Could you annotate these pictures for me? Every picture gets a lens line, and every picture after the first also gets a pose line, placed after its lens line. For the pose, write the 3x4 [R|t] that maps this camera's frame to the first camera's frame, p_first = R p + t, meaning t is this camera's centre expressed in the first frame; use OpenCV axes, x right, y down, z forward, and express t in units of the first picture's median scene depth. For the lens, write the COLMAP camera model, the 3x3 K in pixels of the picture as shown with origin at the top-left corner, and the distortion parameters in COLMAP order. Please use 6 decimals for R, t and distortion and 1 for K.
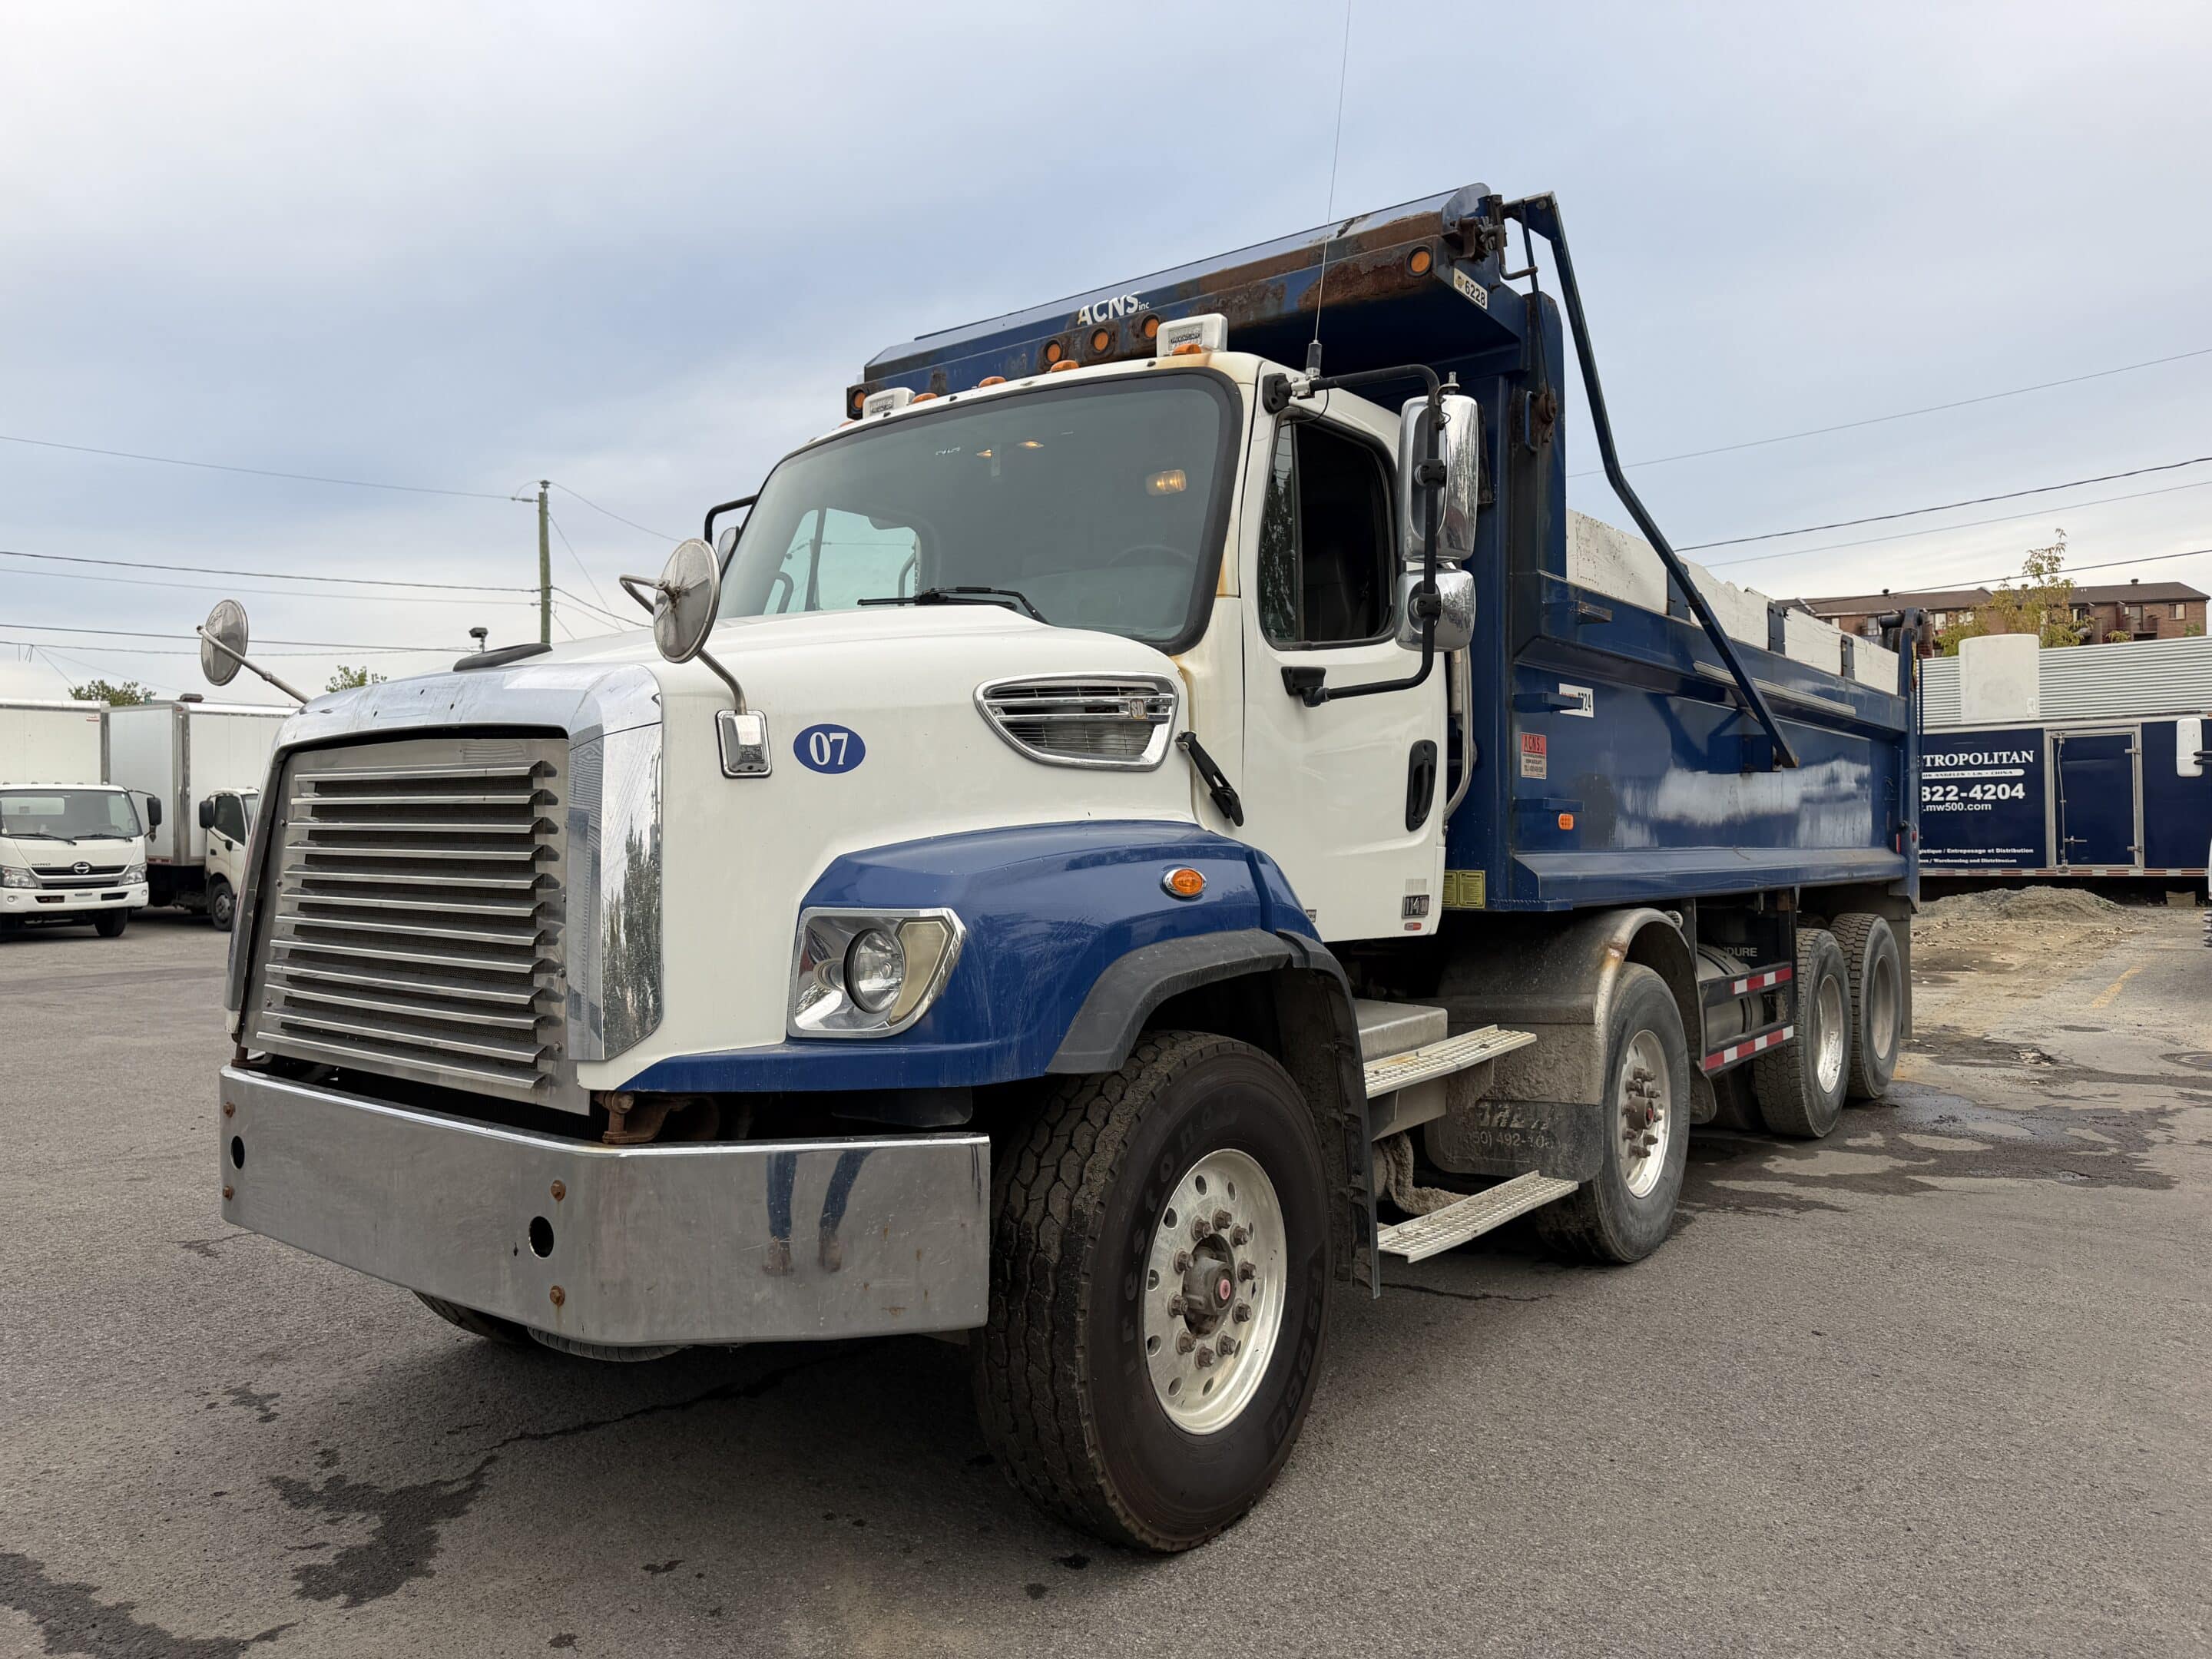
lens RADIAL K [[1537.1, 0, 1055.2], [0, 1537.1, 768.8], [0, 0, 1]] dist [0.034587, -0.028611]
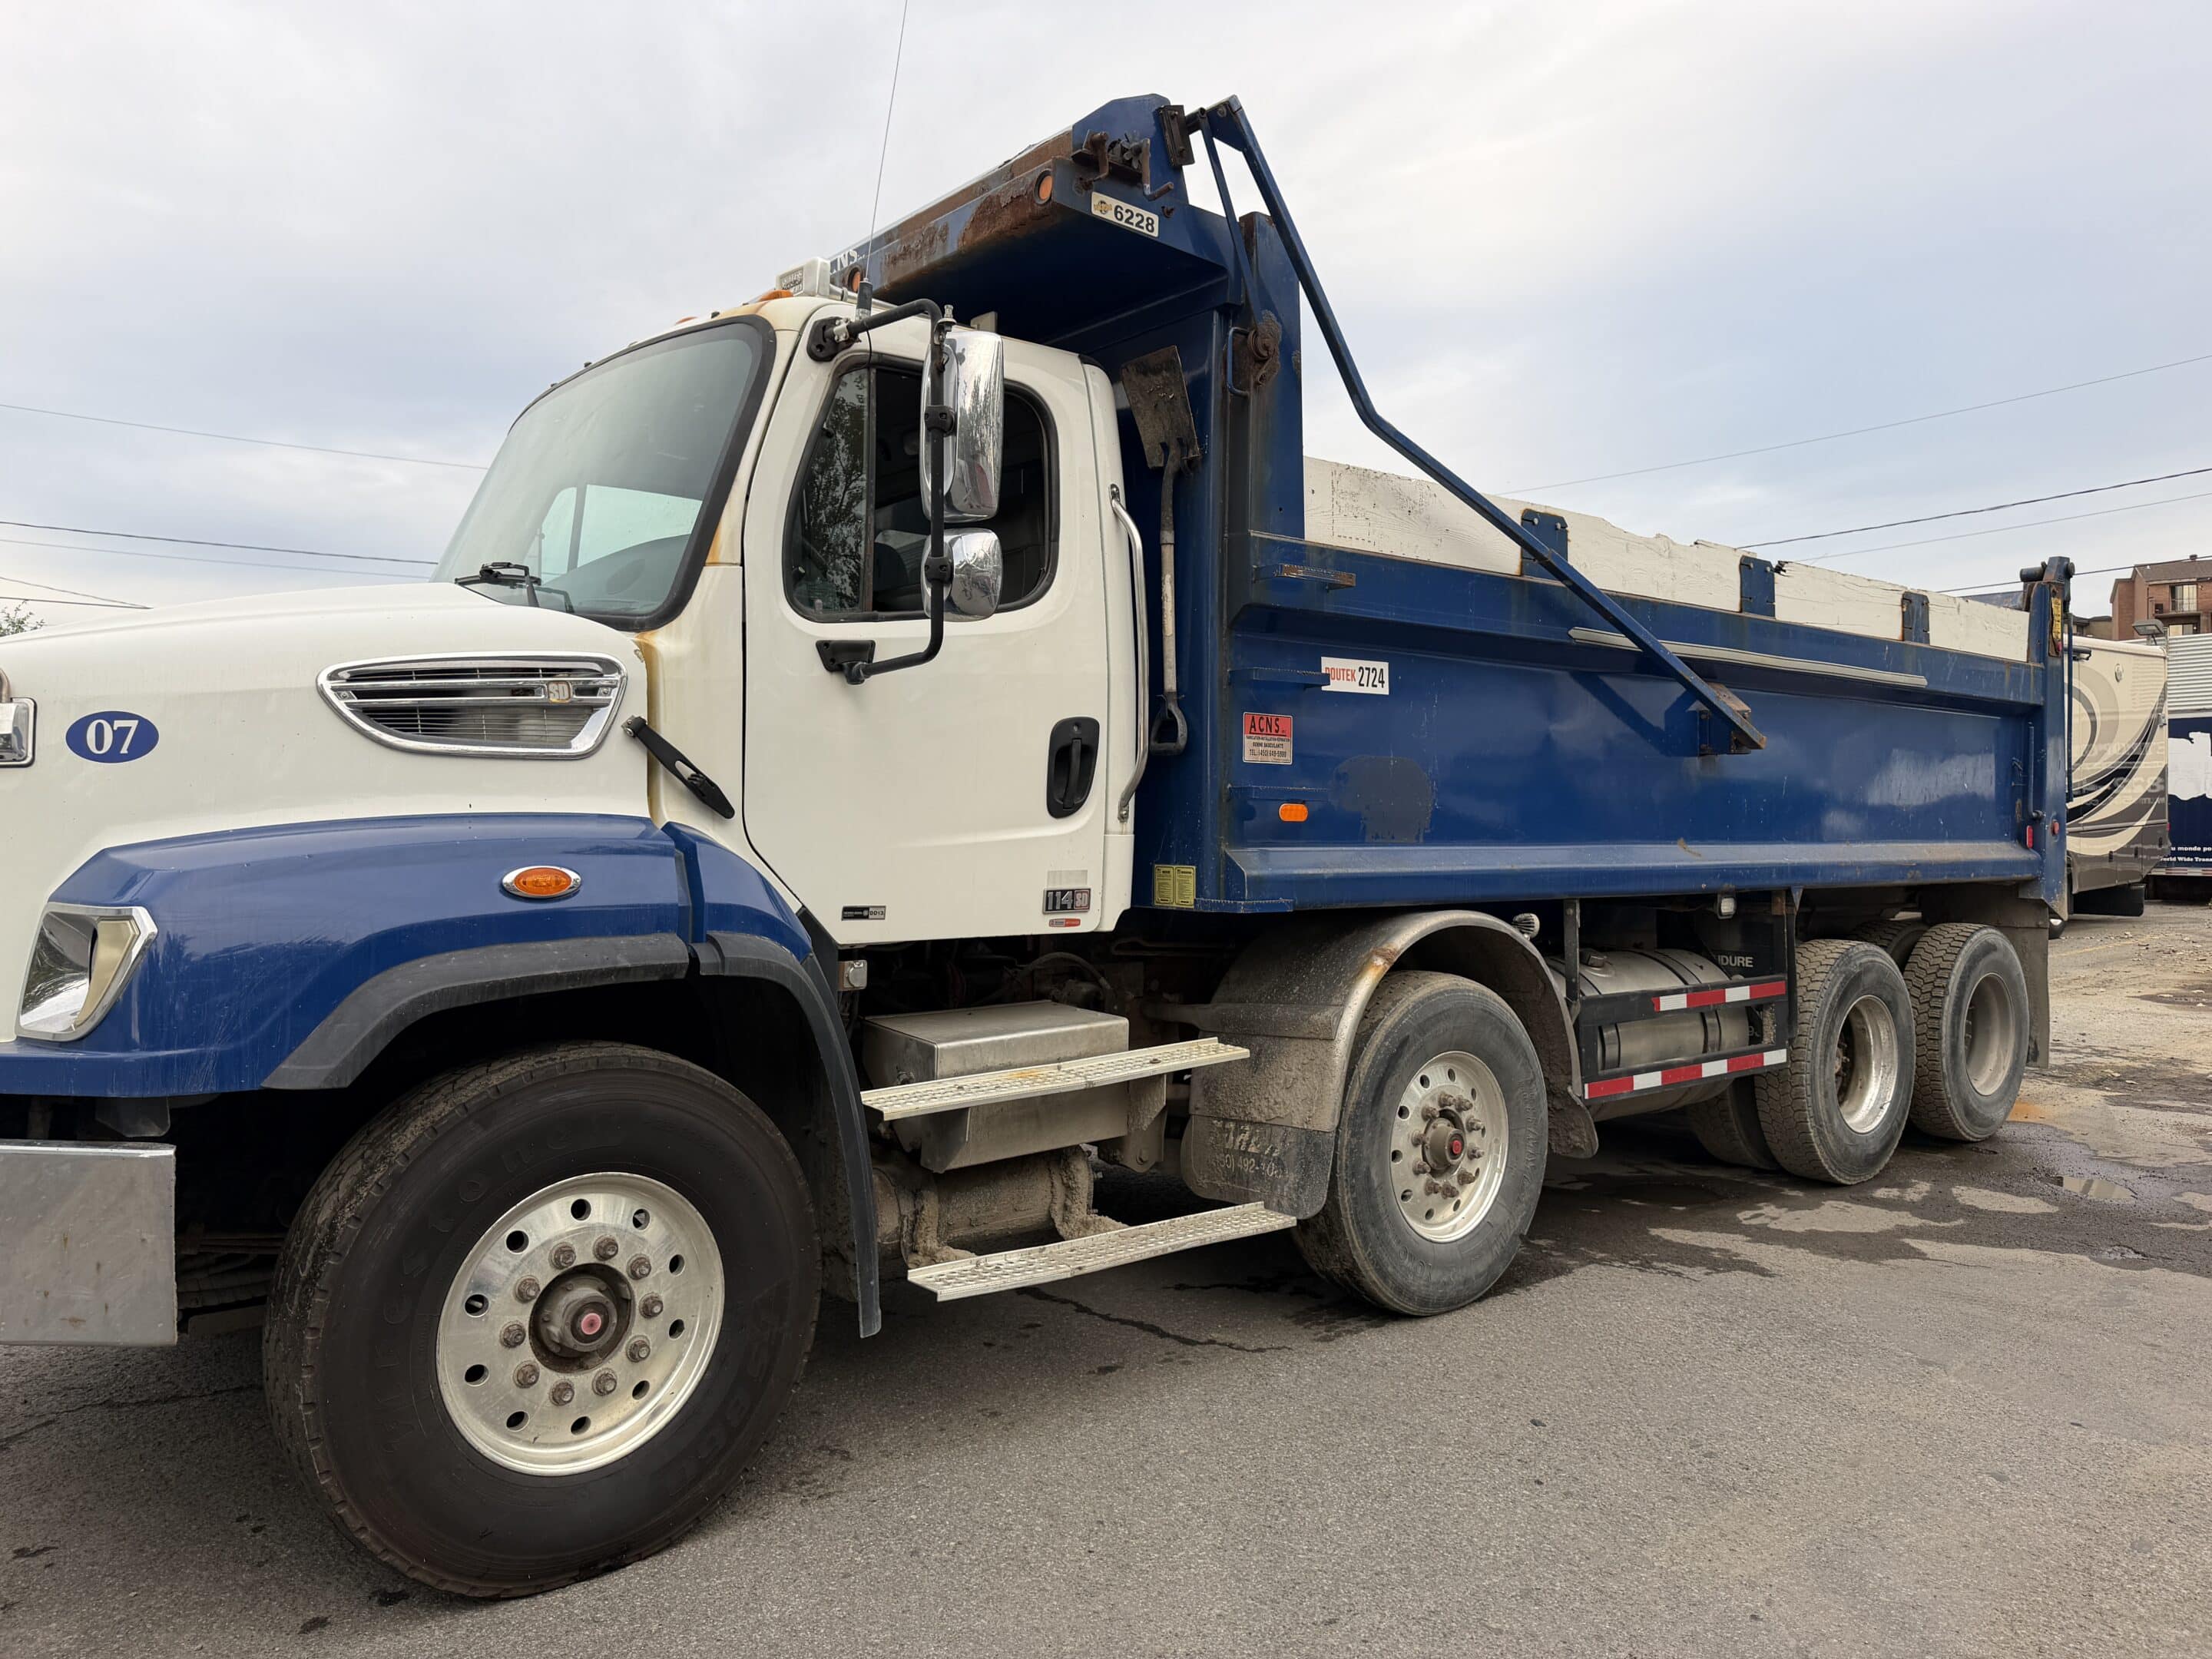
lens RADIAL K [[1537.1, 0, 1053.8], [0, 1537.1, 751.9], [0, 0, 1]] dist [0.034587, -0.028611]
pose [[0.973257, 0.000237, -0.229717, 0.469604], [0.001010, 0.999985, 0.005310, -0.005795], [0.229715, -0.005400, 0.973243, 0.133107]]
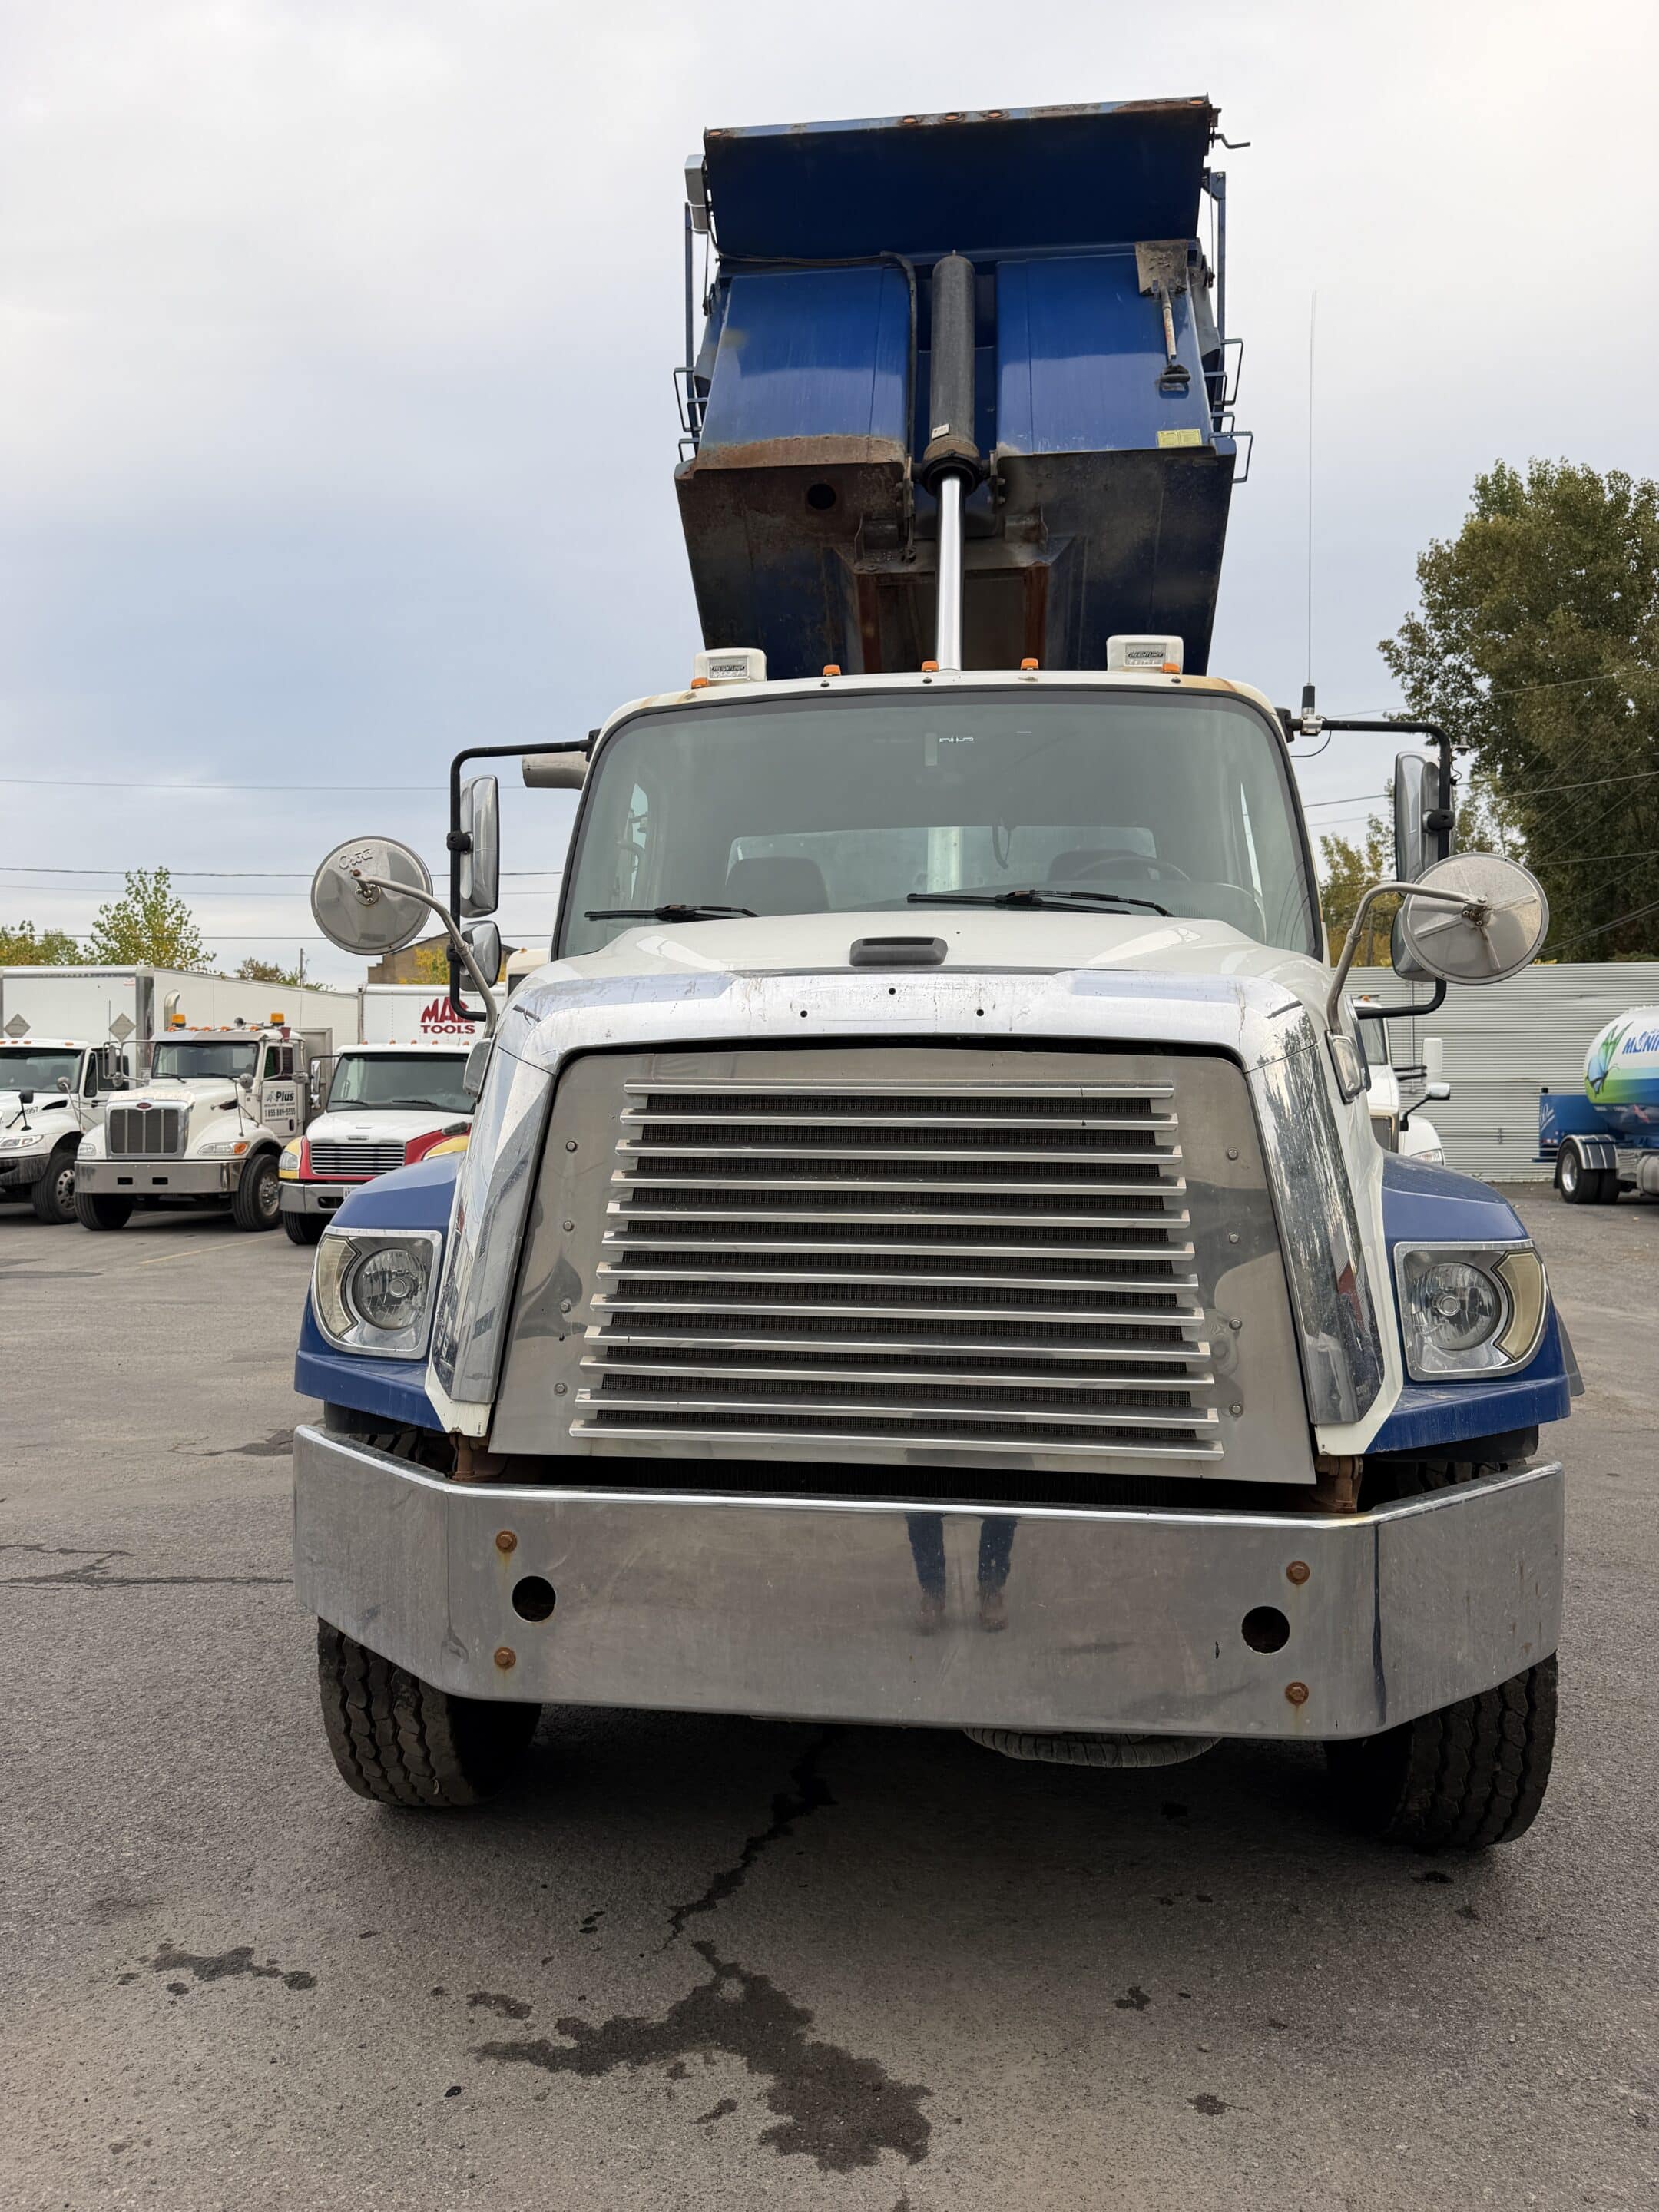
lens RADIAL K [[1537.1, 0, 831.3], [0, 1537.1, 1110.9], [0, 0, 1]] dist [0.034587, -0.028611]
pose [[0.851567, 0.012185, 0.524104, -0.653320], [-0.026679, 0.999442, 0.020113, -0.000794], [-0.523567, -0.031110, 0.851416, 0.269999]]
